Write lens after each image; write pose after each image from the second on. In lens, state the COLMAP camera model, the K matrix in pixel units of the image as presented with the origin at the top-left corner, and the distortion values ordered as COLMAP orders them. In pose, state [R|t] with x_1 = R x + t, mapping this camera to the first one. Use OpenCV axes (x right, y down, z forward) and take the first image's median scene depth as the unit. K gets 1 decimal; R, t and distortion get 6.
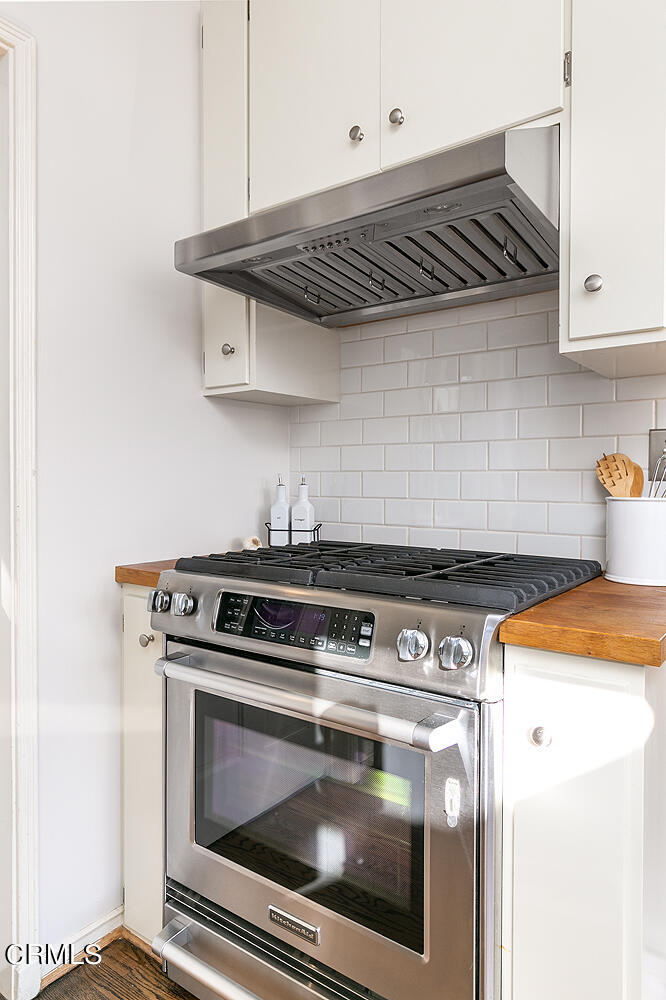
lens RADIAL K [[667.6, 0, 332.9], [0, 667.6, 483.8], [0, 0, 1]] dist [0.001961, 0.000364]
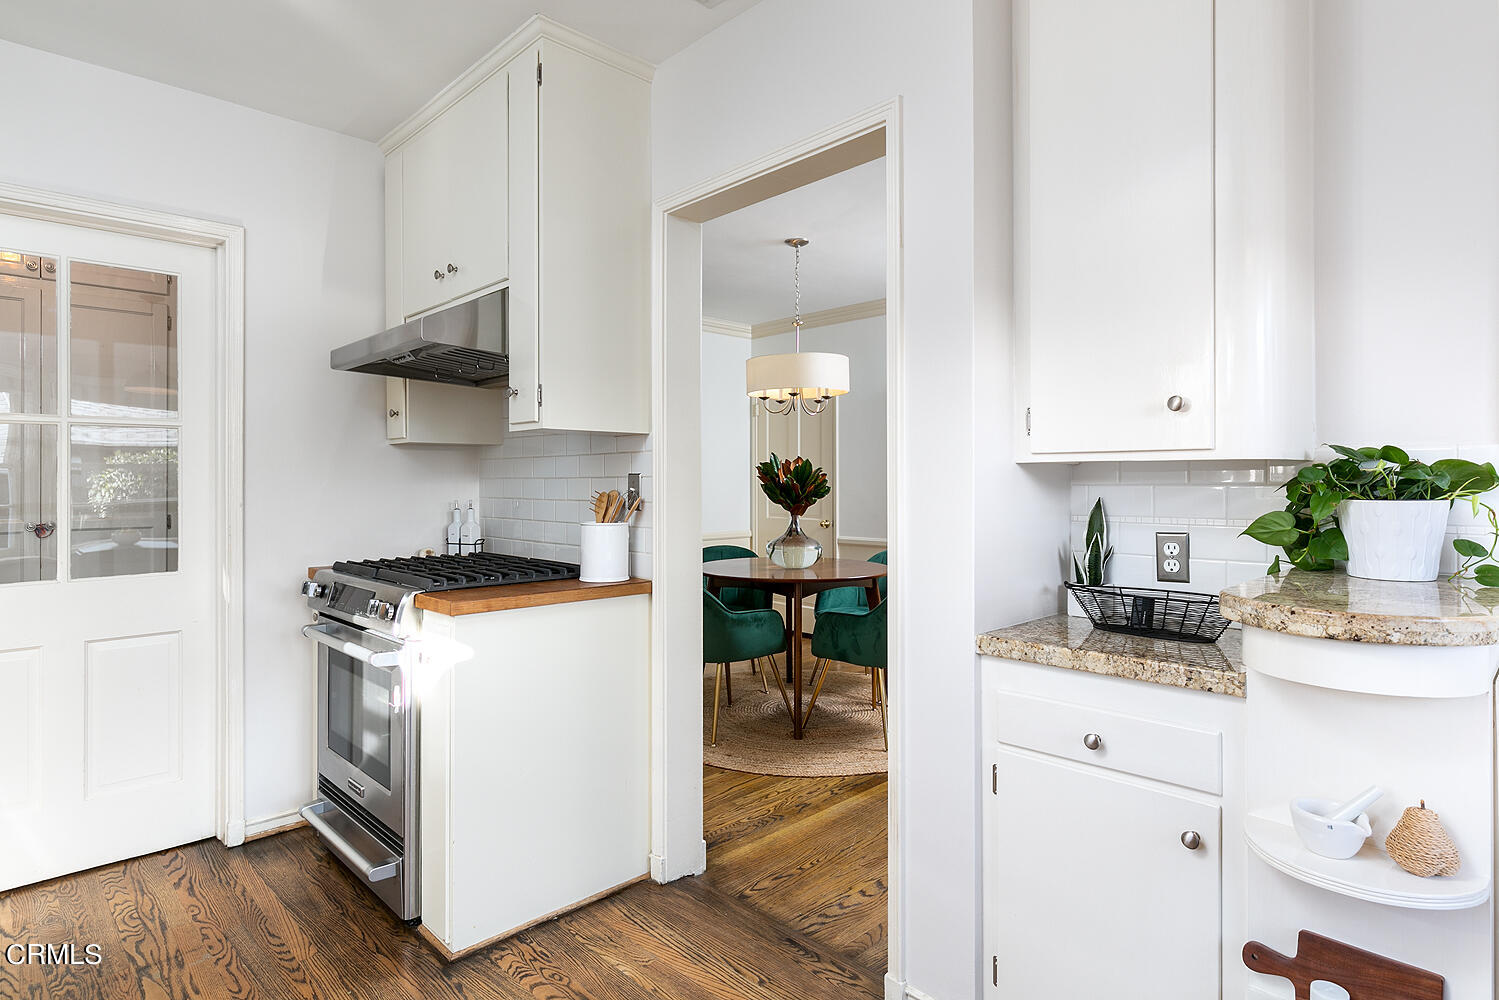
lens RADIAL K [[823.2, 0, 751.0], [0, 823.2, 477.3], [0, 0, 1]] dist [-0.001270, -0.000355]
pose [[0.989338, -0.007349, -0.145450, 0.982227], [0.005296, 0.999881, -0.014495, -0.046643], [0.145539, 0.013570, 0.989259, -0.696081]]
